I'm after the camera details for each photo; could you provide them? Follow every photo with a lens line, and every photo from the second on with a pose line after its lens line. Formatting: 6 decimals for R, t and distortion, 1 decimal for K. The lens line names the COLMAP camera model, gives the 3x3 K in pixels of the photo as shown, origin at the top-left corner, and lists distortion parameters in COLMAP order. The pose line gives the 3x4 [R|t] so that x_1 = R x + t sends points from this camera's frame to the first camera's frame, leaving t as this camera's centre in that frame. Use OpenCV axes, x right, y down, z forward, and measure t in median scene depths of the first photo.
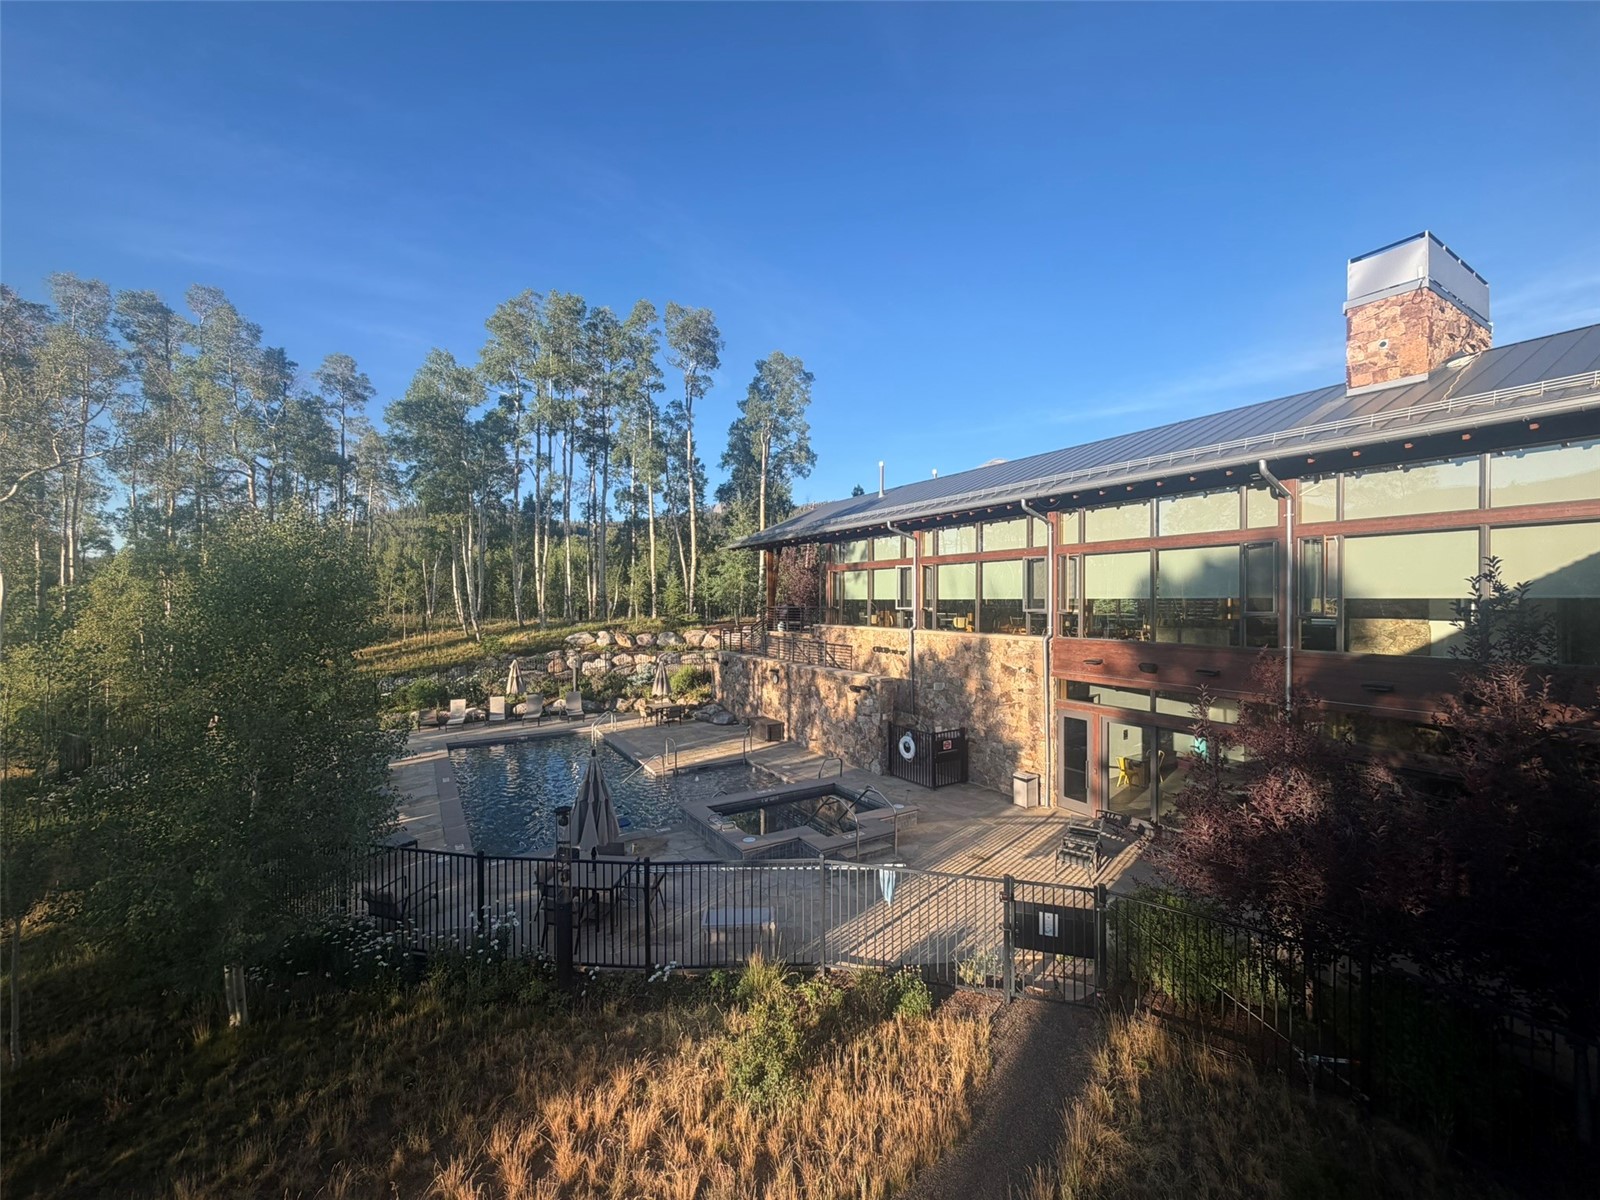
lens RADIAL K [[636.6, 0, 798.8], [0, 636.6, 598.9], [0, 0, 1]] dist [0.001420, 0.000037]
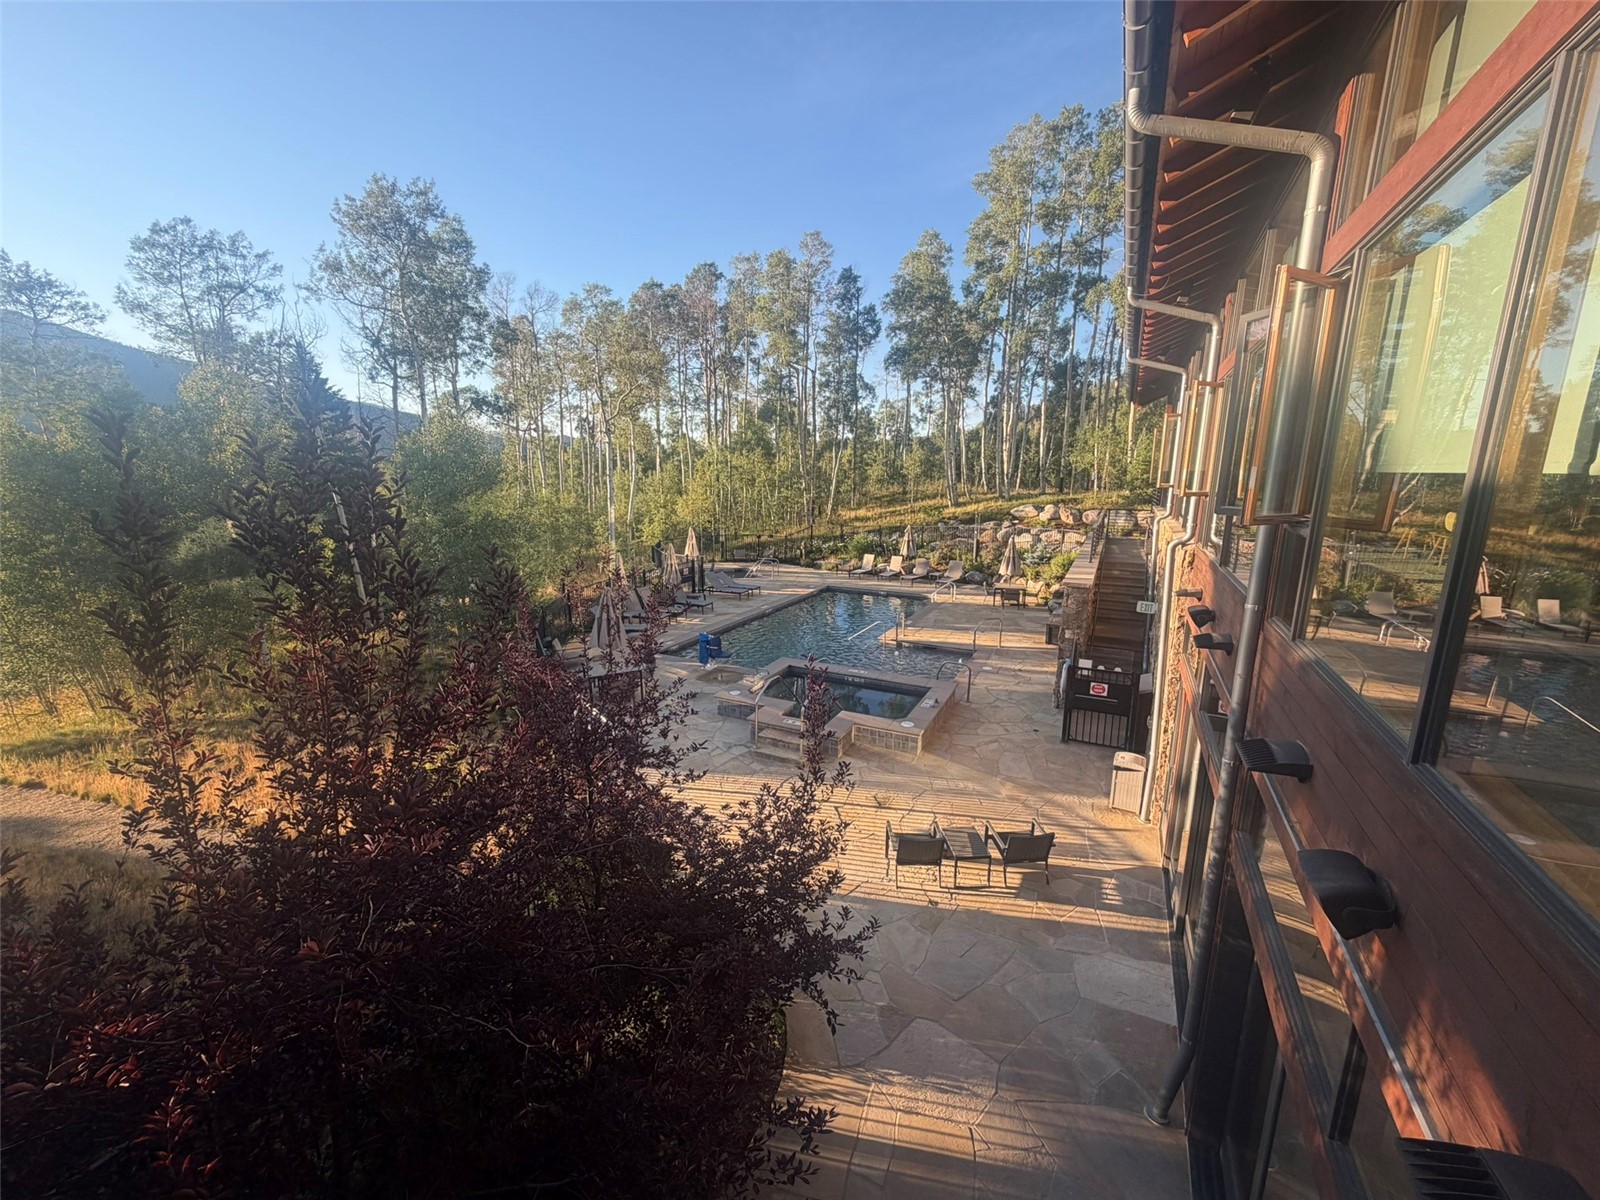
lens RADIAL K [[636.6, 0, 798.8], [0, 636.6, 604.9], [0, 0, 1]] dist [0.001420, 0.000037]
pose [[0.521873, 0.180363, -0.833737, 0.429617], [-0.003031, 0.977777, 0.209626, -0.000610], [0.853018, -0.106871, 0.510822, 0.270048]]
